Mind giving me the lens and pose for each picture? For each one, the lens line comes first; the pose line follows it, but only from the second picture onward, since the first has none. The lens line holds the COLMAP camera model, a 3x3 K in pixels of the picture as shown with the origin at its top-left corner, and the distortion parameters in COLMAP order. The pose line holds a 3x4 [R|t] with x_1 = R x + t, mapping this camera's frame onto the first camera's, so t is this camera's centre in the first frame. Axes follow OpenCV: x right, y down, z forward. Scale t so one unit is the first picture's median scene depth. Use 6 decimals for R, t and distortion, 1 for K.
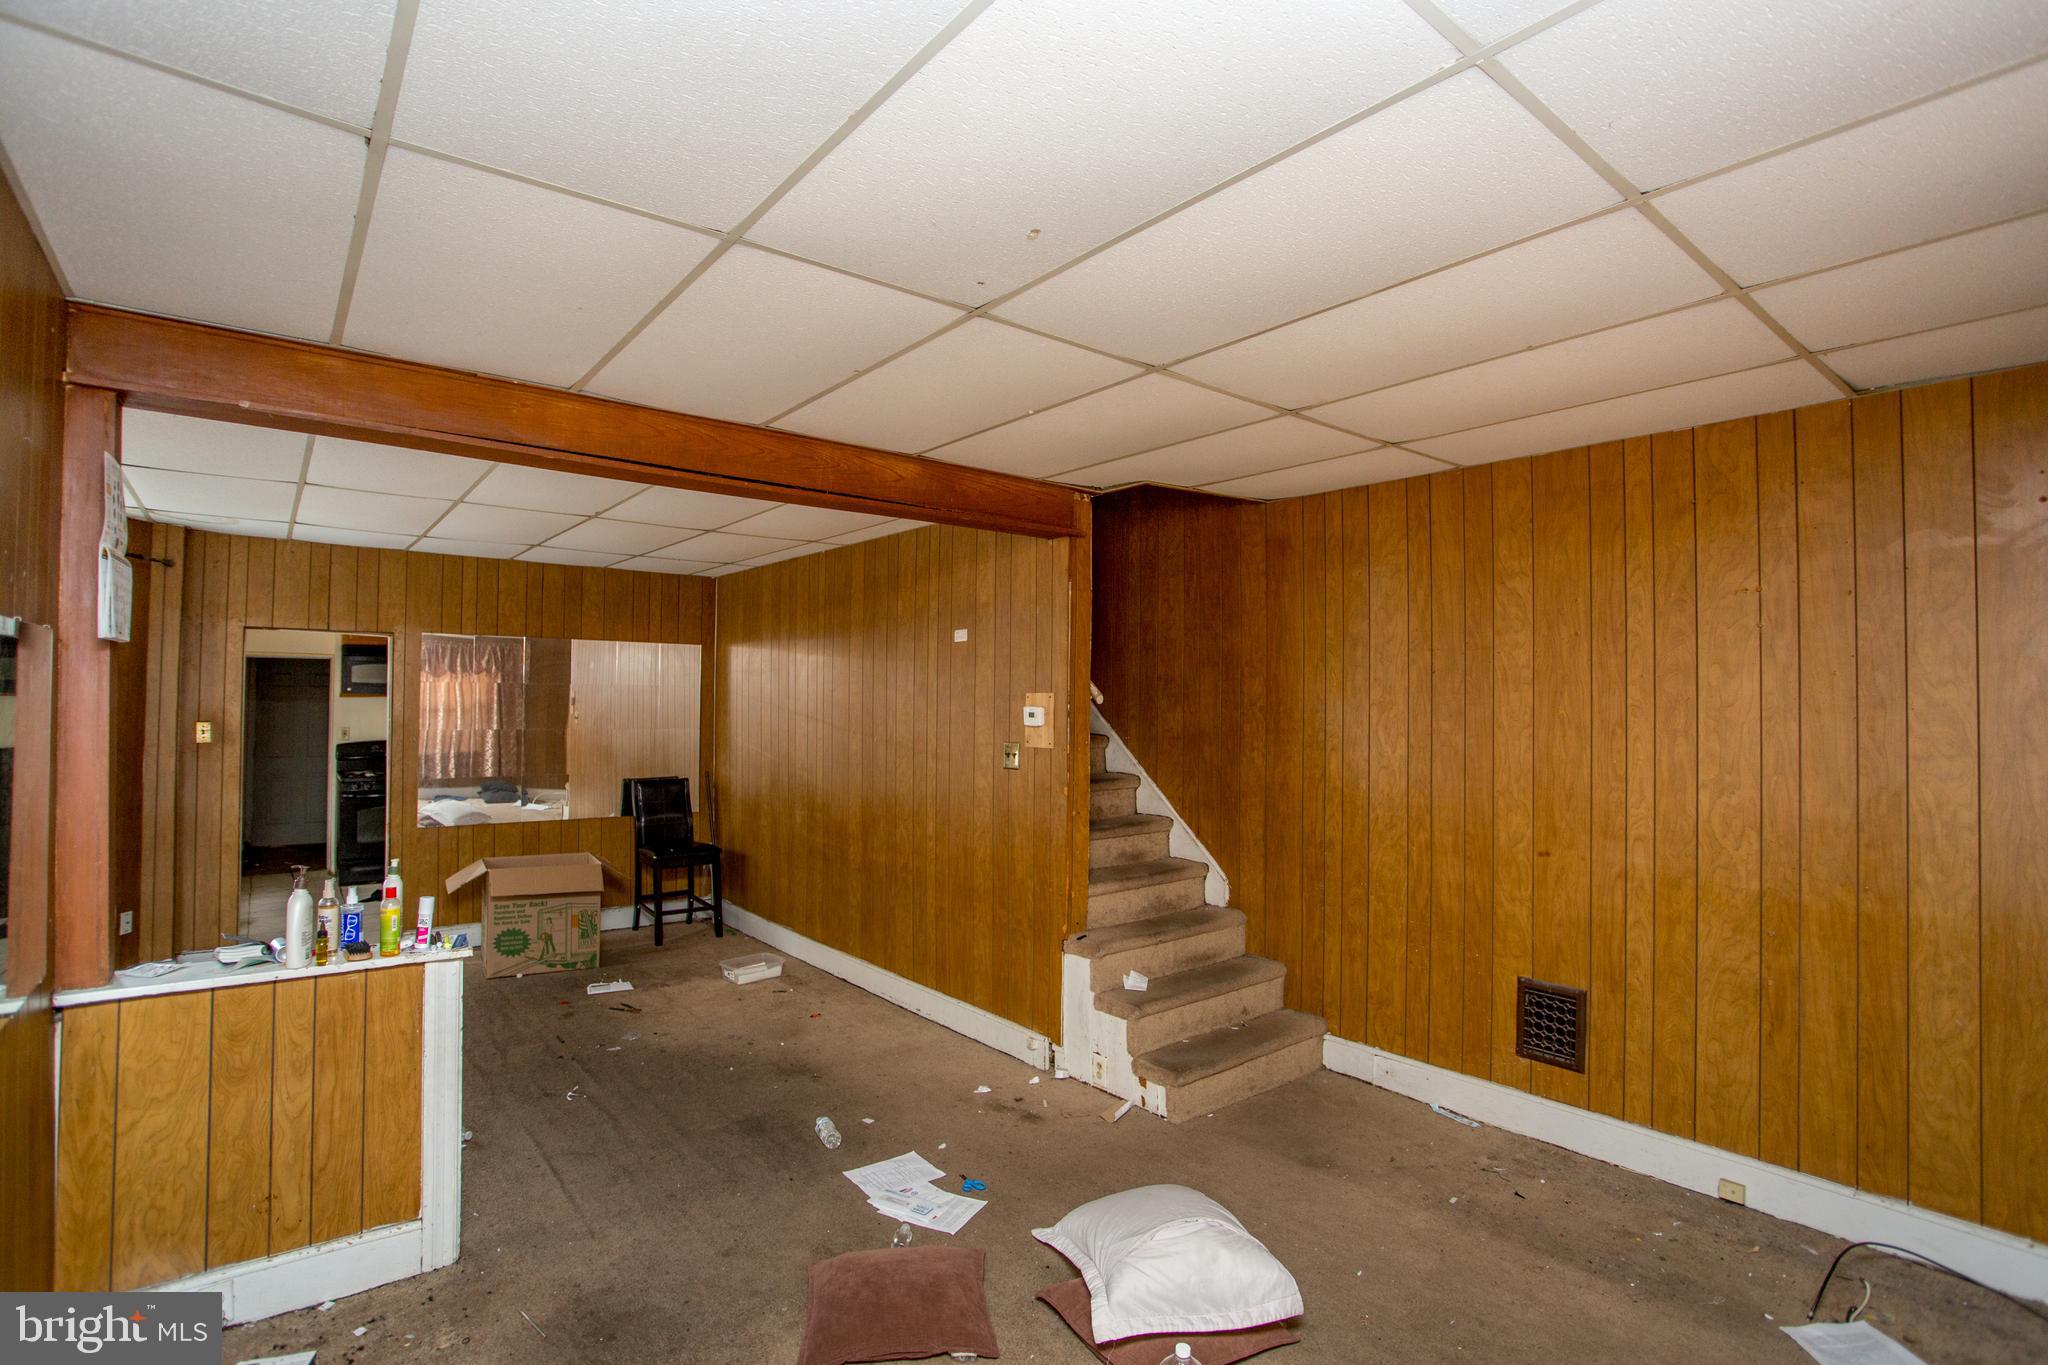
lens RADIAL K [[987.5, 0, 1021.4], [0, 987.5, 674.1], [0, 0, 1]] dist [-0.076611, 0.029489]
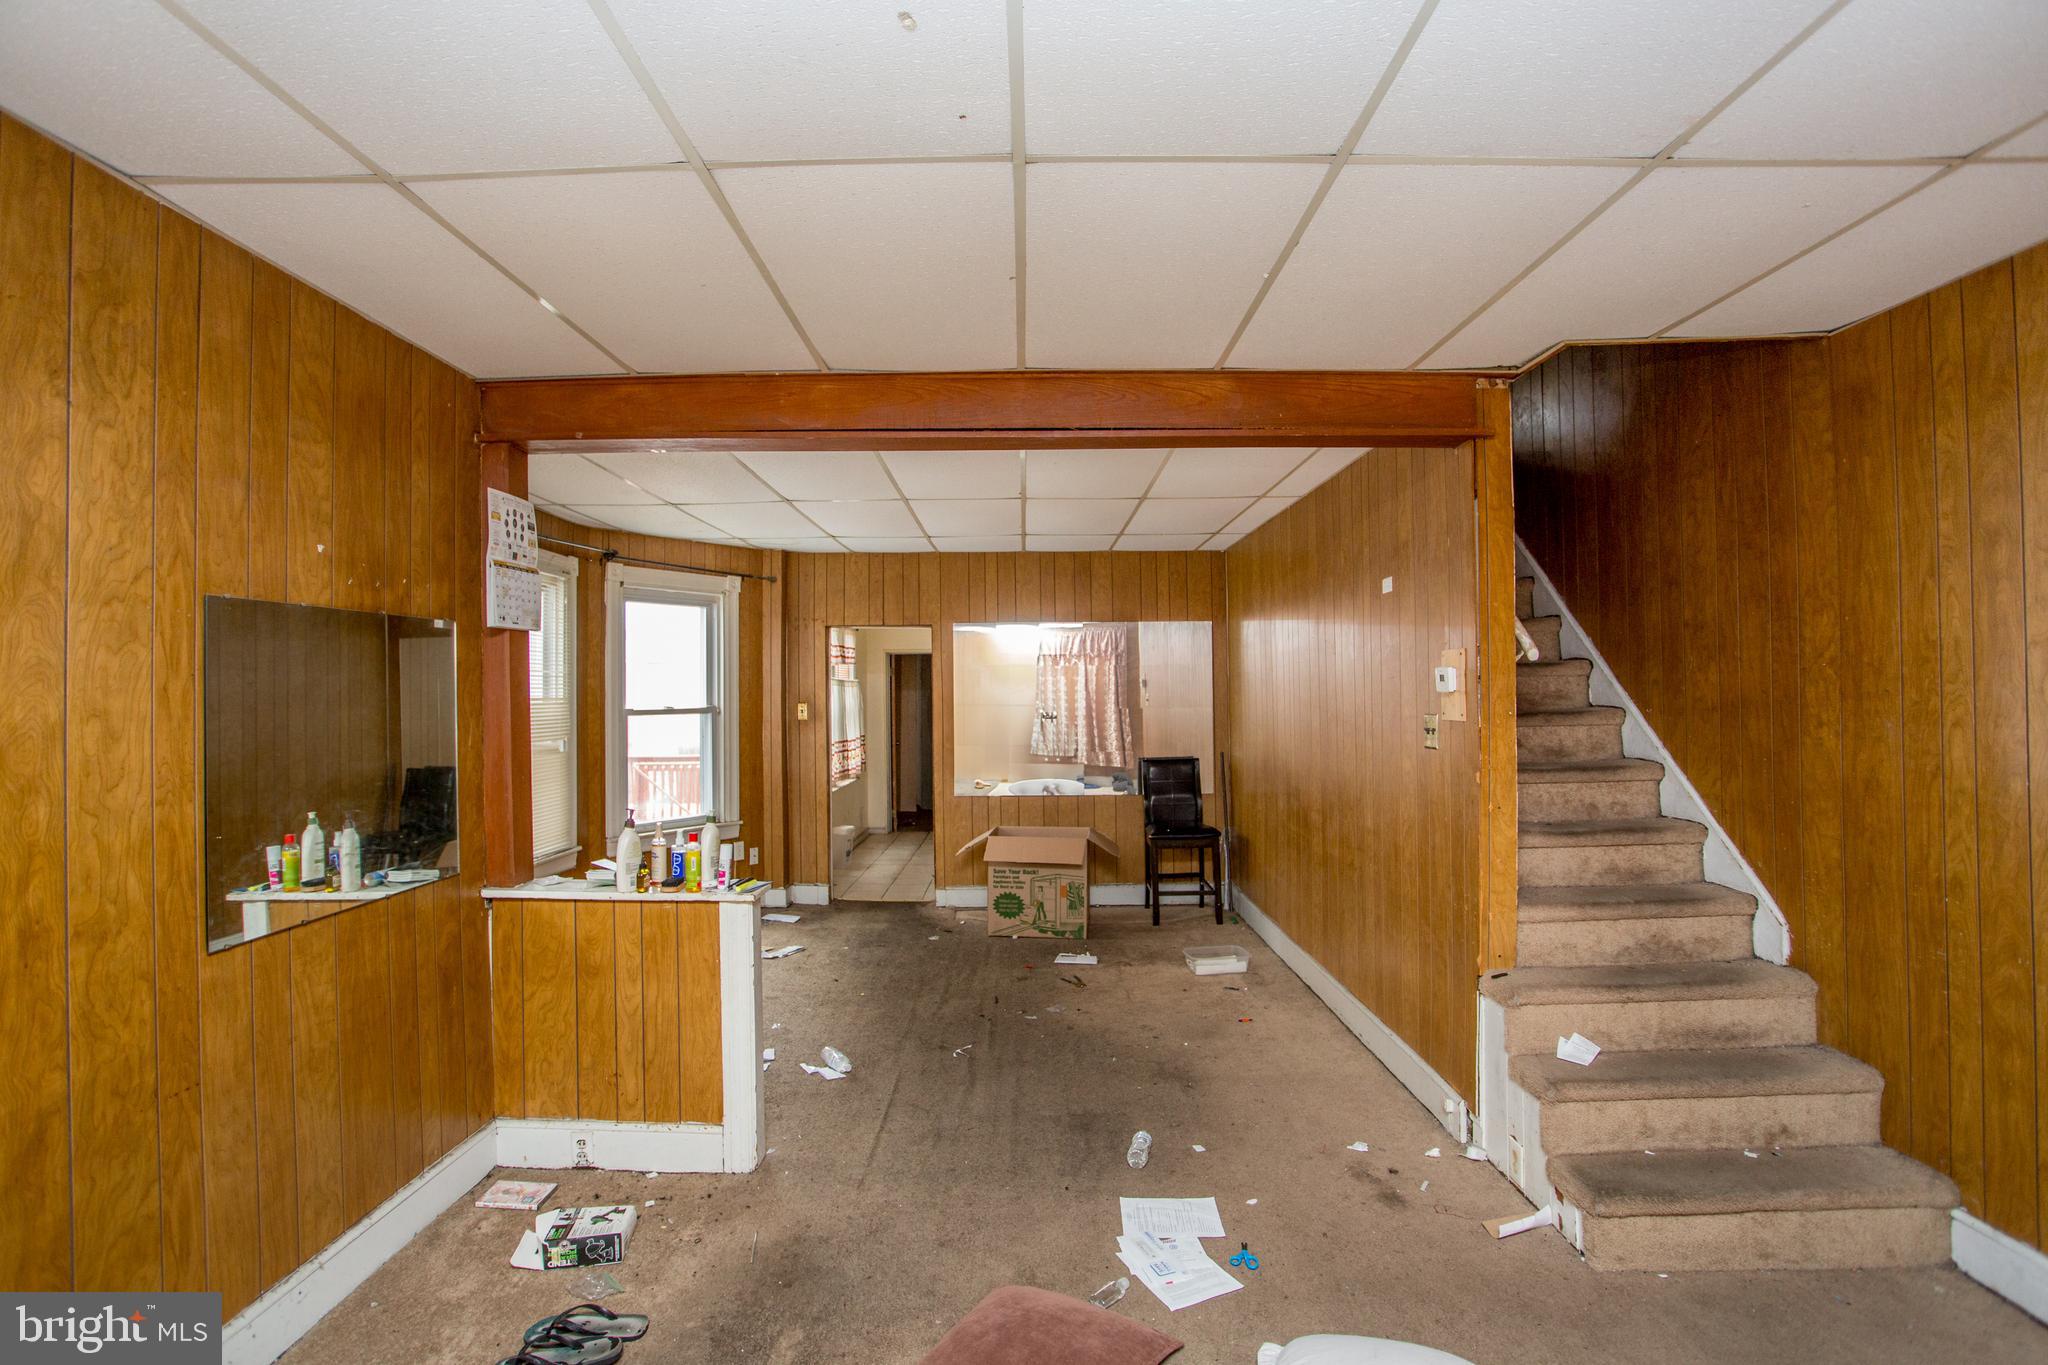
lens RADIAL K [[994.7, 0, 1014.8], [0, 994.7, 672.6], [0, 0, 1]] dist [-0.077483, 0.031495]
pose [[0.773978, -0.027579, -0.632612, 0.221847], [0.033836, 0.999425, -0.002173, 0.025575], [0.632308, -0.019723, 0.774466, 0.184038]]
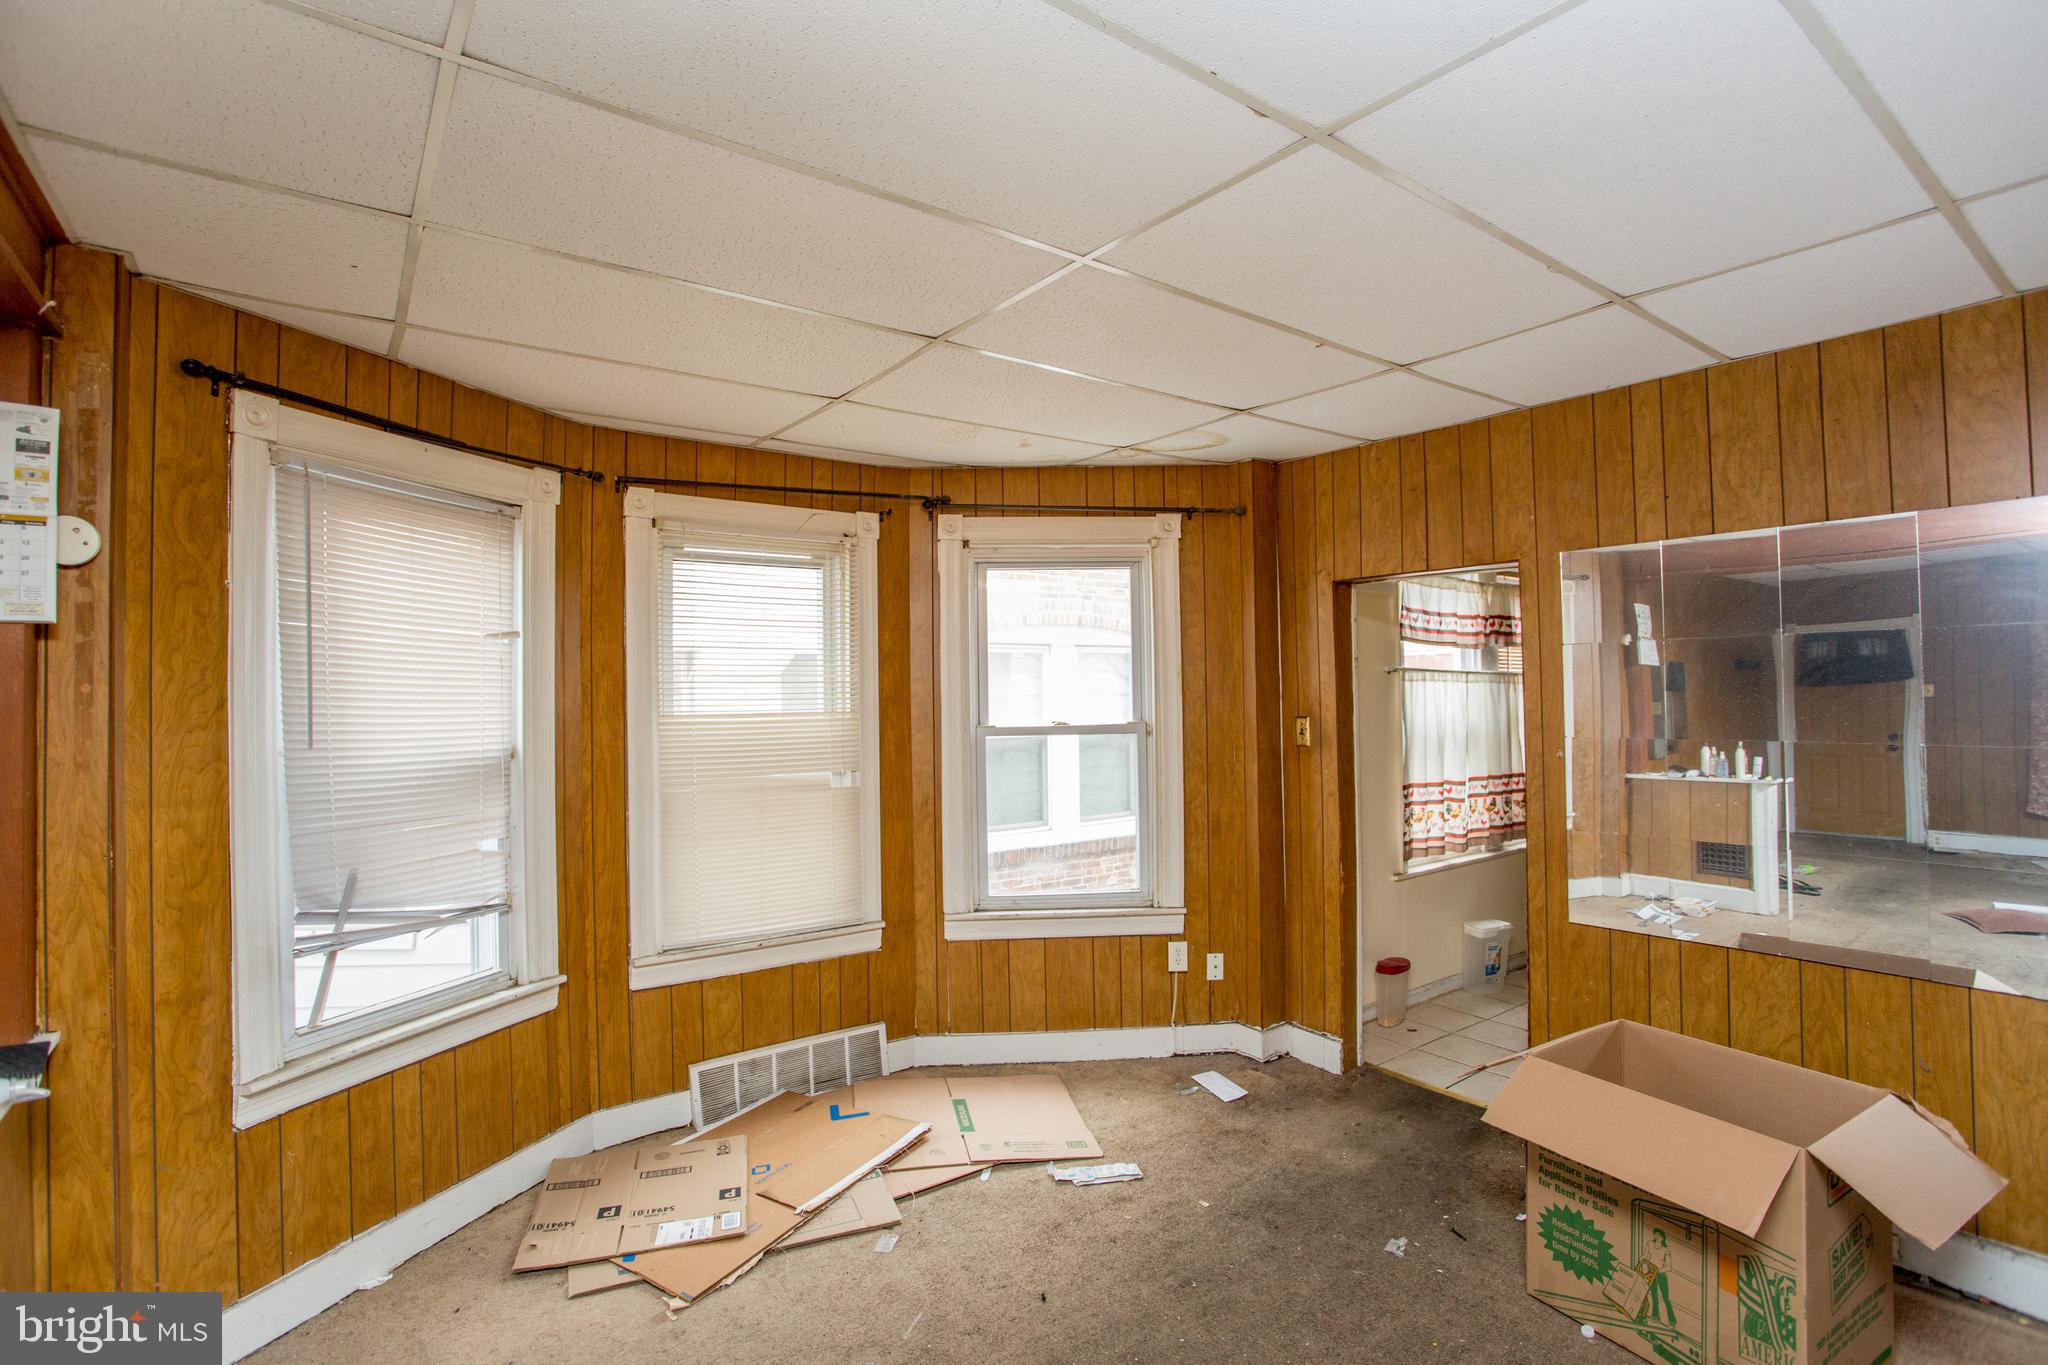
lens RADIAL K [[987.5, 0, 1021.4], [0, 987.5, 674.1], [0, 0, 1]] dist [-0.076611, 0.029489]
pose [[-0.034087, -0.027927, -0.999029, -0.112467], [0.044930, 0.998556, -0.029447, 0.034027], [0.998408, -0.045890, -0.032783, 0.941125]]
